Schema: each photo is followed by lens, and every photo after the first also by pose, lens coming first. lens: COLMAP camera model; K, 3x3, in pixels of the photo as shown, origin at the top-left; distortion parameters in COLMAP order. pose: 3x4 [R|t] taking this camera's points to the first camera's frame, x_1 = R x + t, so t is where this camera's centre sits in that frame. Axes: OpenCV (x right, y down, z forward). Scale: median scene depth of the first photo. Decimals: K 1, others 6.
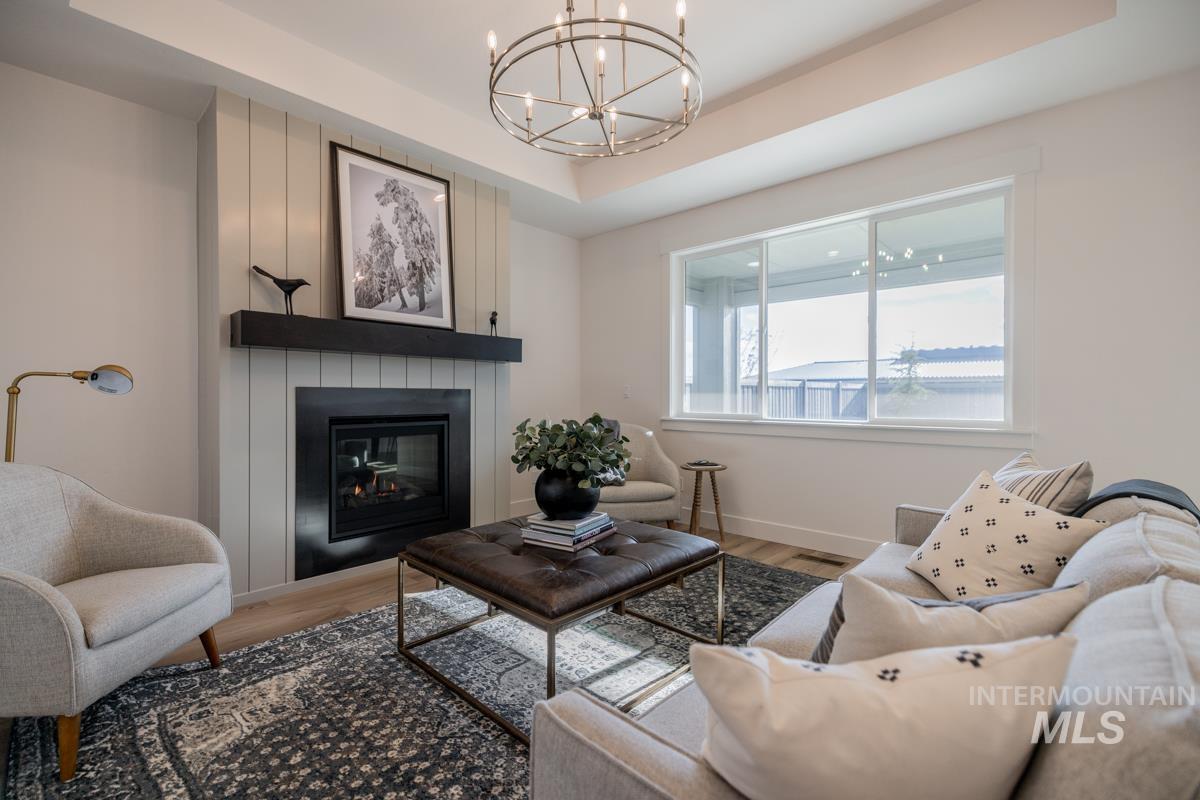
lens RADIAL K [[516.5, 0, 599.8], [0, 516.5, 398.5], [0, 0, 1]] dist [0.001954, -0.000586]
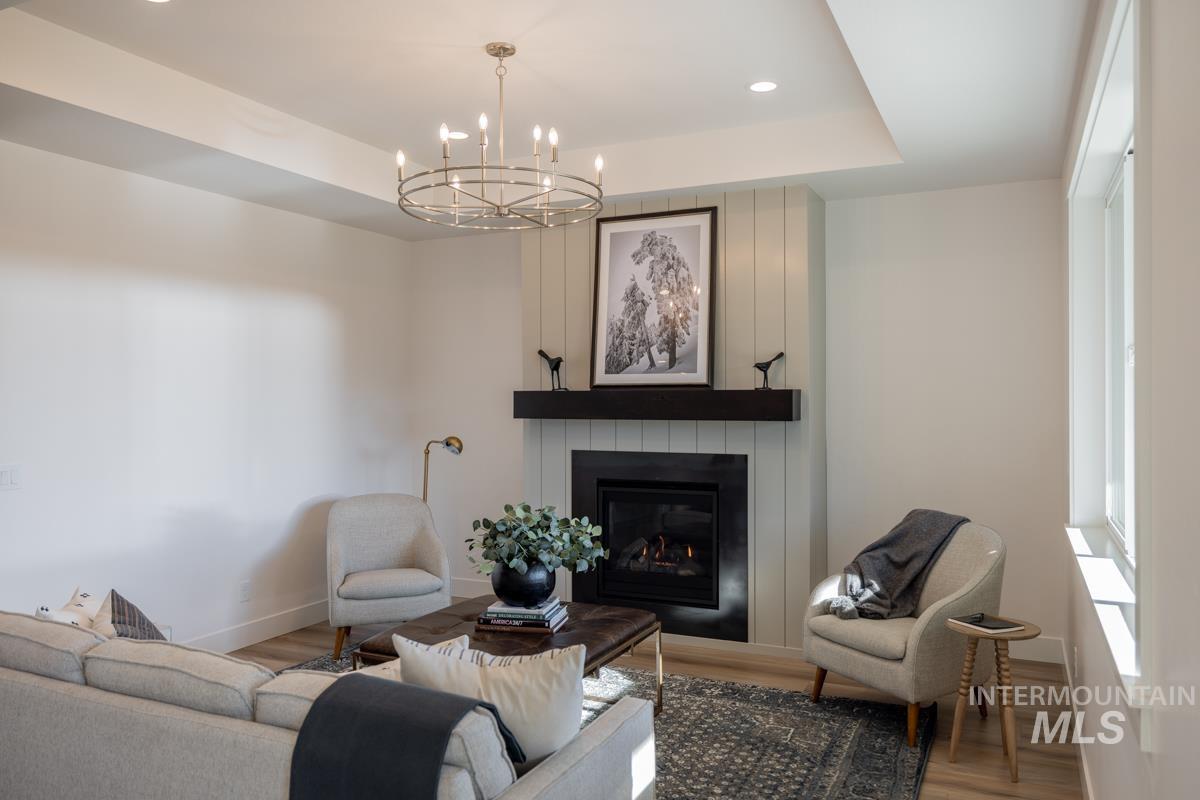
lens RADIAL K [[882.1, 0, 590.4], [0, 882.1, 397.9], [0, 0, 1]] dist [-0.004166, 0.007079]
pose [[0.292728, -0.002329, -0.956193, 1.164429], [0.001388, 0.999997, -0.002011, -0.121968], [0.956195, -0.000739, 0.292730, 0.439538]]
